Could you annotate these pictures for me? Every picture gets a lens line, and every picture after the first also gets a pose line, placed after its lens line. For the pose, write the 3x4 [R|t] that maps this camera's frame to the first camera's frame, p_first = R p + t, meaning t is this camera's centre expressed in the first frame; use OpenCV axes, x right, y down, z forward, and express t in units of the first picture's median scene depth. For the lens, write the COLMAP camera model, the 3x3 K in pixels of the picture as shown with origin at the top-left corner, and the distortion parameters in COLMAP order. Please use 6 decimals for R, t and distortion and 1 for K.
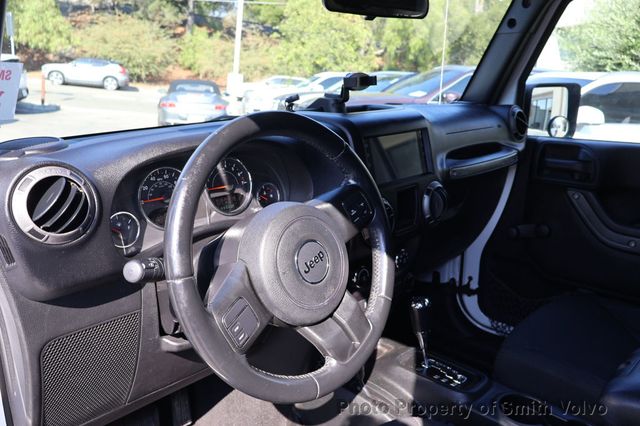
lens RADIAL K [[532.4, 0, 326.5], [0, 532.4, 223.0], [0, 0, 1]] dist [0.011875, -0.015060]
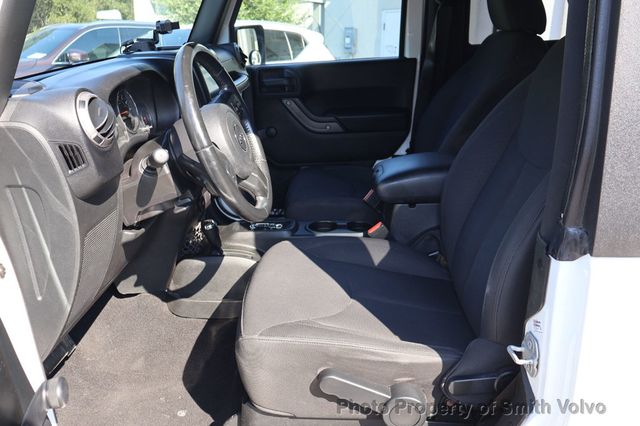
lens RADIAL K [[532.4, 0, 318.0], [0, 532.4, 210.8], [0, 0, 1]] dist [0.011875, -0.015060]
pose [[0.759022, -0.260917, 0.596497, -0.416065], [0.229514, 0.964600, 0.129882, 0.063780], [-0.609270, 0.038321, 0.792037, -0.184954]]
